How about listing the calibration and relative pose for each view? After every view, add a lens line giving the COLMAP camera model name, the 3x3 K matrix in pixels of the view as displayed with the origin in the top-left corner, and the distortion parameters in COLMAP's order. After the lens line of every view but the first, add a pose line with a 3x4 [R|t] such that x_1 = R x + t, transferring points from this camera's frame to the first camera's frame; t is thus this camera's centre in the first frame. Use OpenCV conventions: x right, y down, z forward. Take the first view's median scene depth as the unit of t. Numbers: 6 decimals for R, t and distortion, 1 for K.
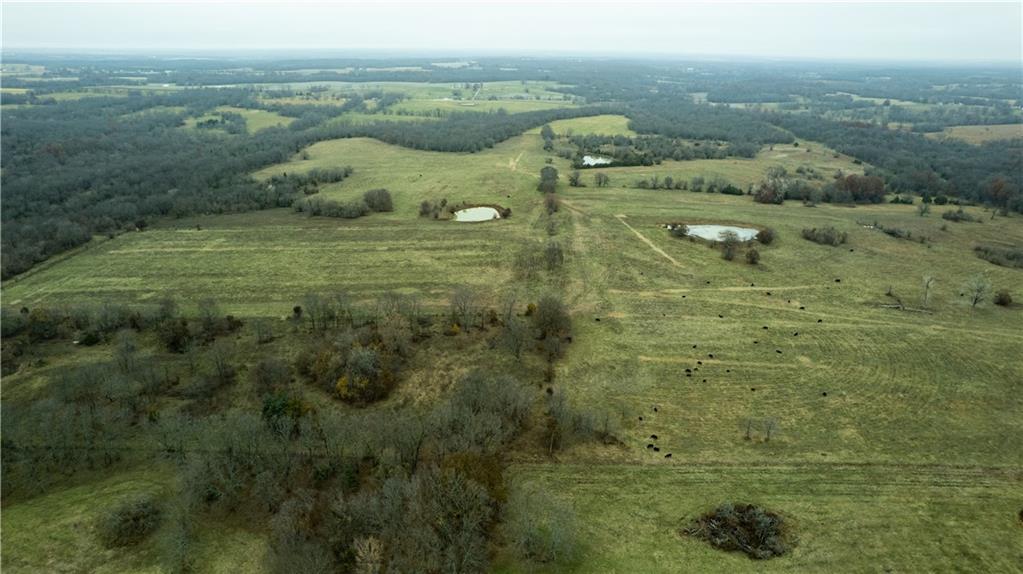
lens RADIAL K [[657.6, 0, 511.5], [0, 657.6, 287.0], [0, 0, 1]] dist [-0.079783, 0.071233]
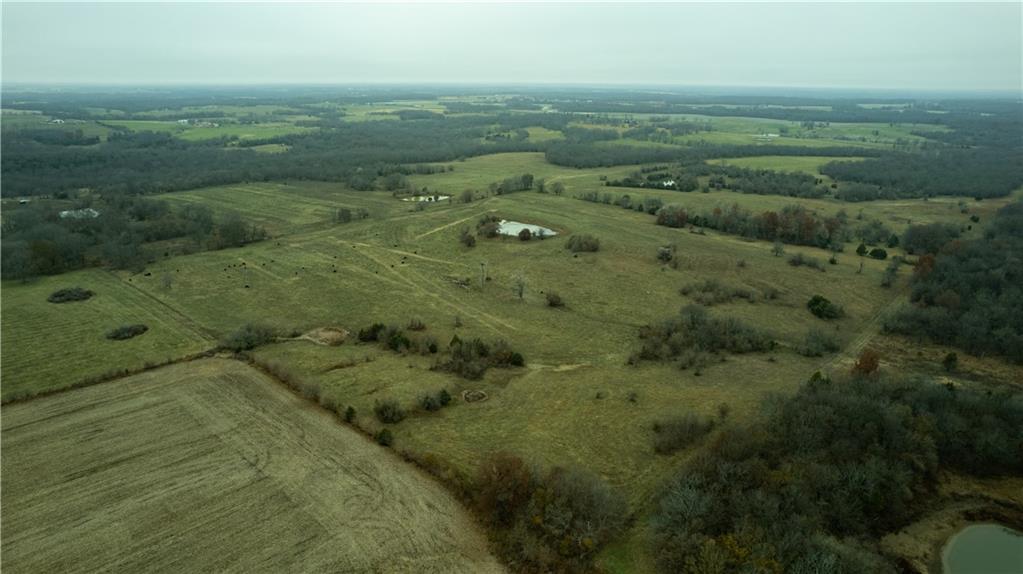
lens RADIAL K [[657.6, 0, 511.5], [0, 657.6, 287.0], [0, 0, 1]] dist [-0.079783, 0.071233]
pose [[0.755030, 0.193184, -0.626586, 0.605926], [-0.226690, 0.973592, 0.027011, -0.006635], [0.615257, 0.121646, 0.778884, 0.056002]]
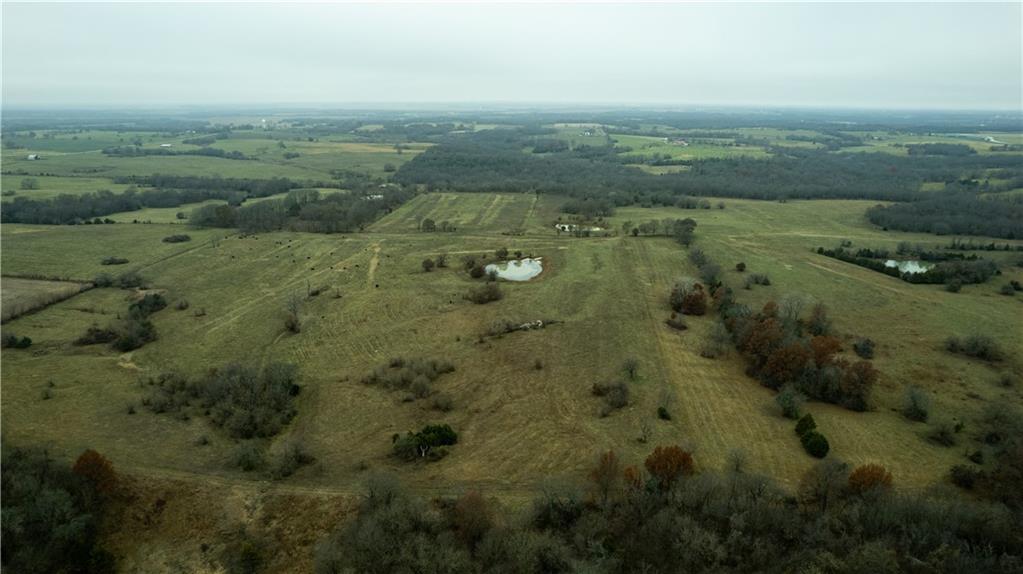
lens RADIAL K [[657.6, 0, 511.5], [0, 657.6, 287.0], [0, 0, 1]] dist [-0.079783, 0.071233]
pose [[-0.064309, 0.265331, -0.962010, 0.761046], [-0.353193, 0.895558, 0.270613, -0.193940], [0.933338, 0.357178, 0.036121, 0.558833]]
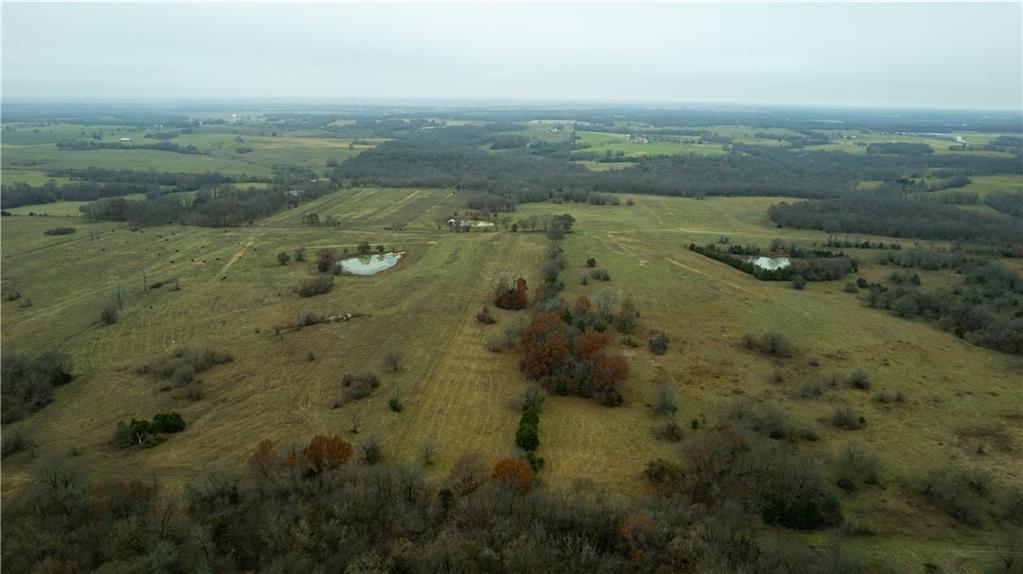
lens RADIAL K [[657.6, 0, 511.5], [0, 657.6, 287.0], [0, 0, 1]] dist [-0.079783, 0.071233]
pose [[-0.065664, 0.269626, -0.960724, 0.755199], [-0.359656, 0.891691, 0.274834, -0.240491], [0.930771, 0.363577, 0.038421, 0.684360]]
